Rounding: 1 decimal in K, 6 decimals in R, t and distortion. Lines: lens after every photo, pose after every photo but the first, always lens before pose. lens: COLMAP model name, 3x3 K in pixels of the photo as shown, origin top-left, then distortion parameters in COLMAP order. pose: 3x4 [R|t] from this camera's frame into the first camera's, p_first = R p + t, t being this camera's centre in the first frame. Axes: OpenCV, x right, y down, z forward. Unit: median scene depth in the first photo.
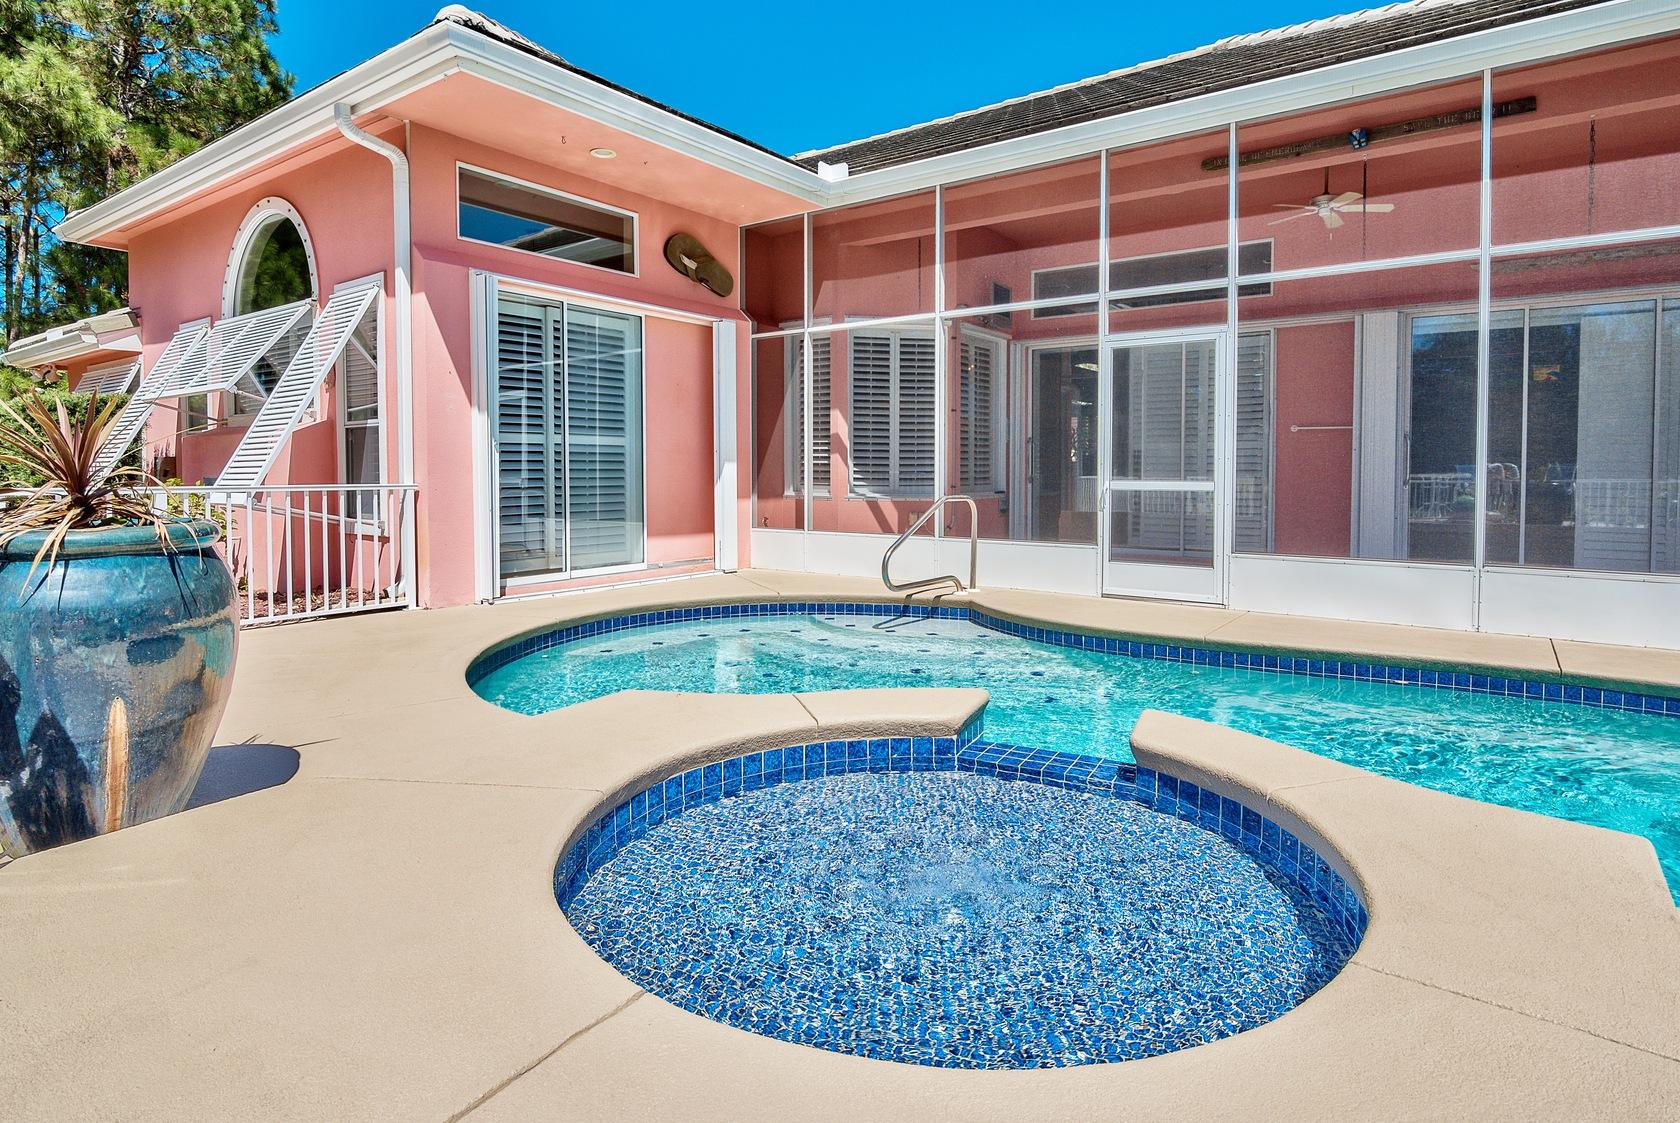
lens RADIAL K [[846.2, 0, 894.4], [0, 846.2, 495.0], [0, 0, 1]] dist [-0.013518, 0.002345]
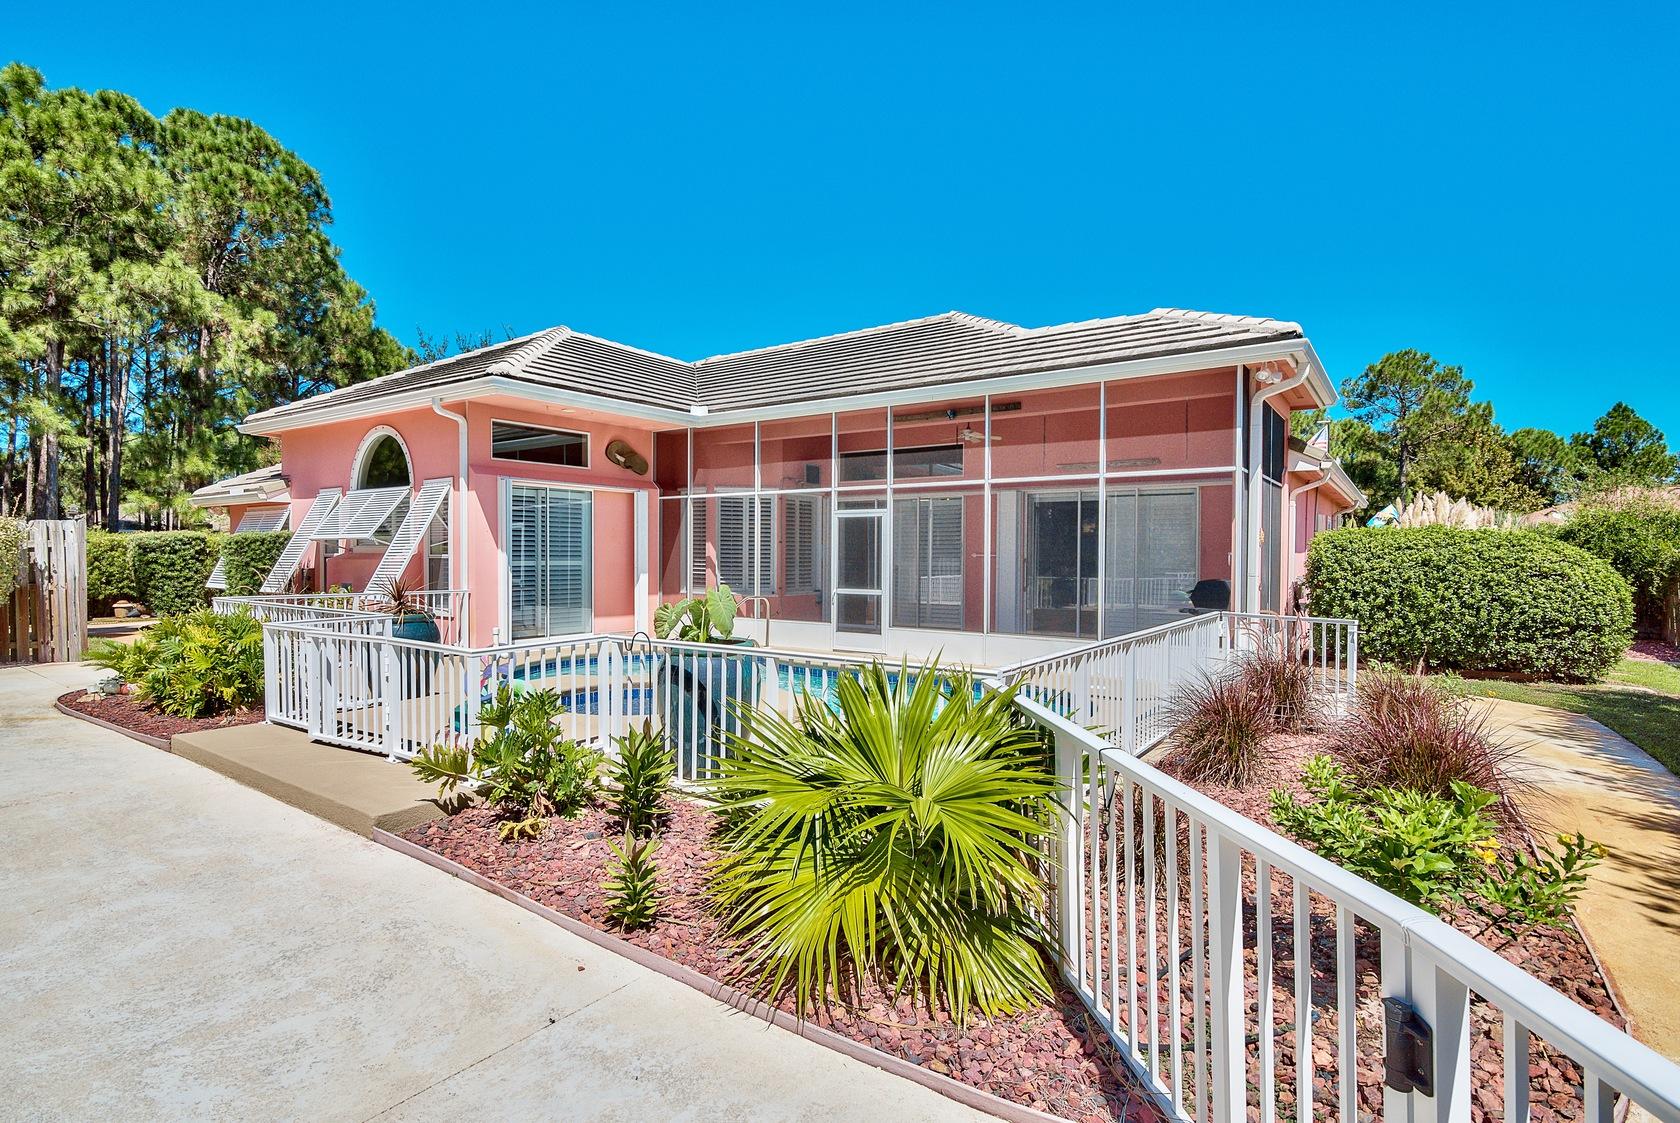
lens RADIAL K [[802.0, 0, 843.9], [0, 802.0, 561.7], [0, 0, 1]] dist [-0.007226, 0.001207]
pose [[0.999721, 0.002554, -0.023479, 0.257063], [-0.002990, 0.999823, -0.018573, -0.036014], [0.023428, 0.018638, 0.999552, -0.630859]]
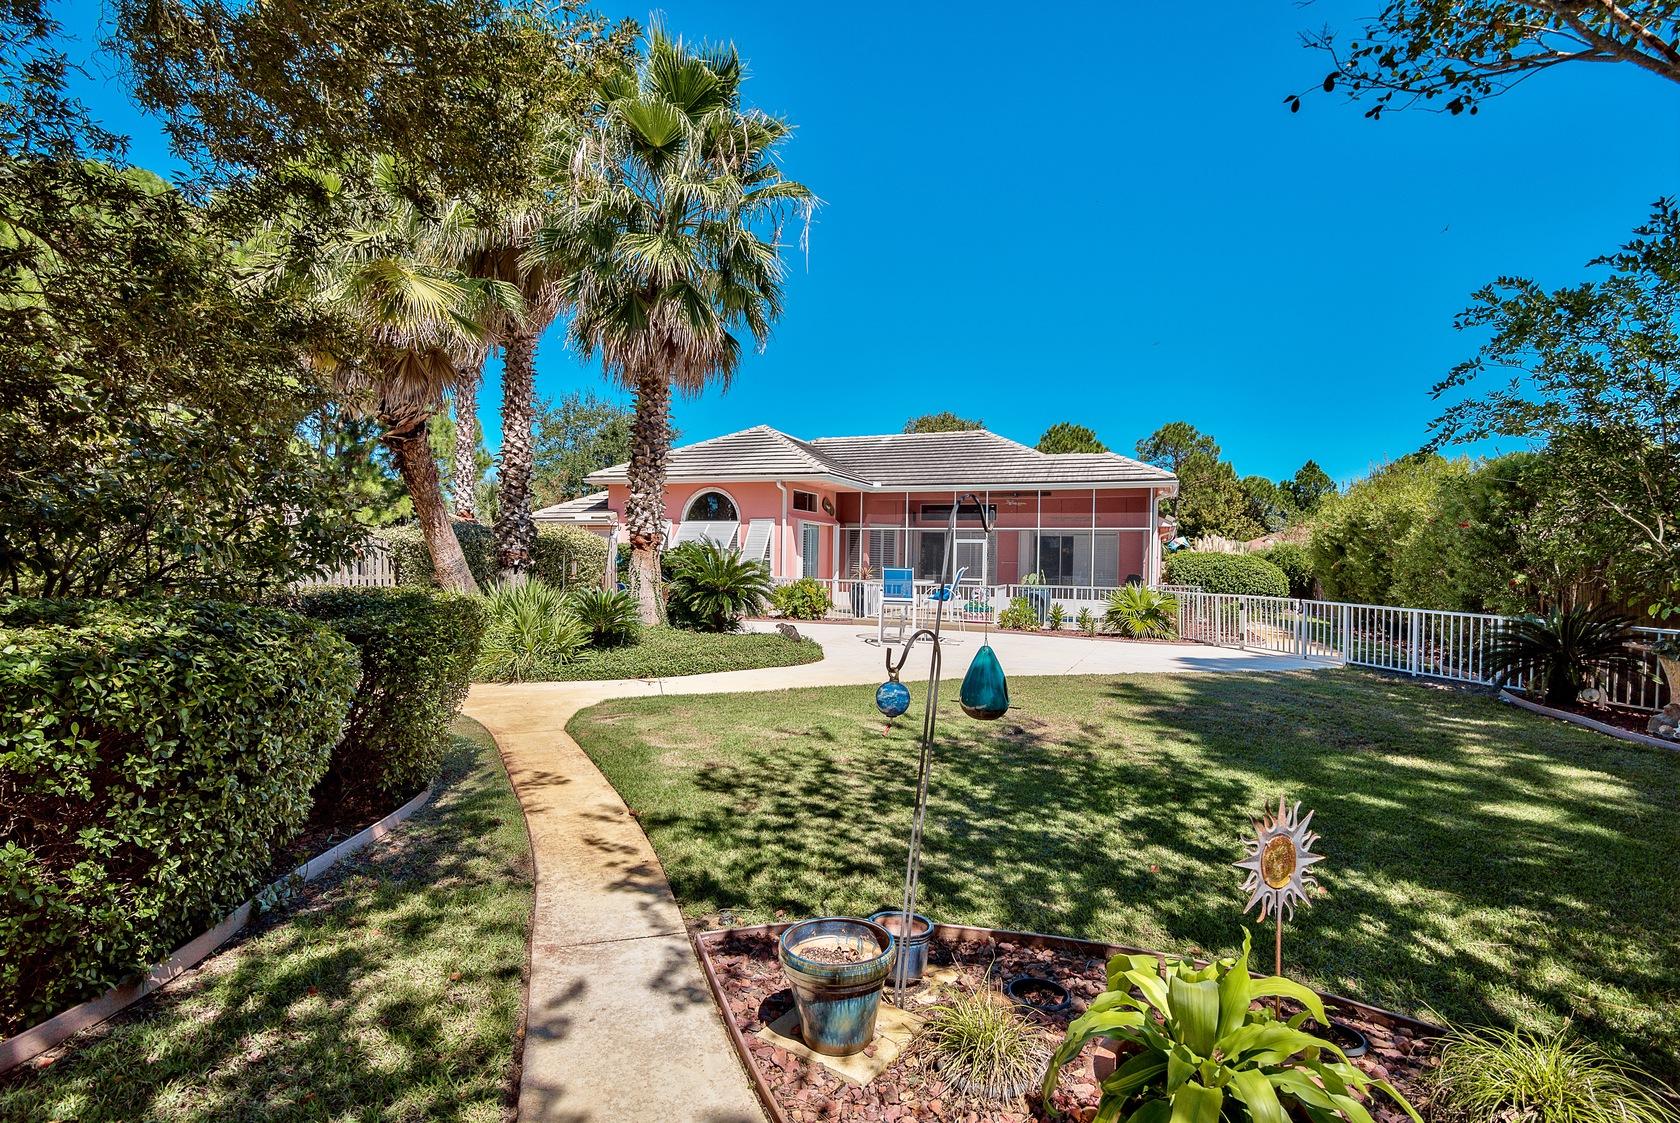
lens RADIAL K [[802.0, 0, 830.3], [0, 802.0, 565.0], [0, 0, 1]] dist [-0.007226, 0.001207]
pose [[0.980124, 0.014837, 0.197830, -0.841712], [-0.009624, 0.999581, -0.027286, 0.023683], [-0.198152, 0.024840, 0.979857, -1.980792]]
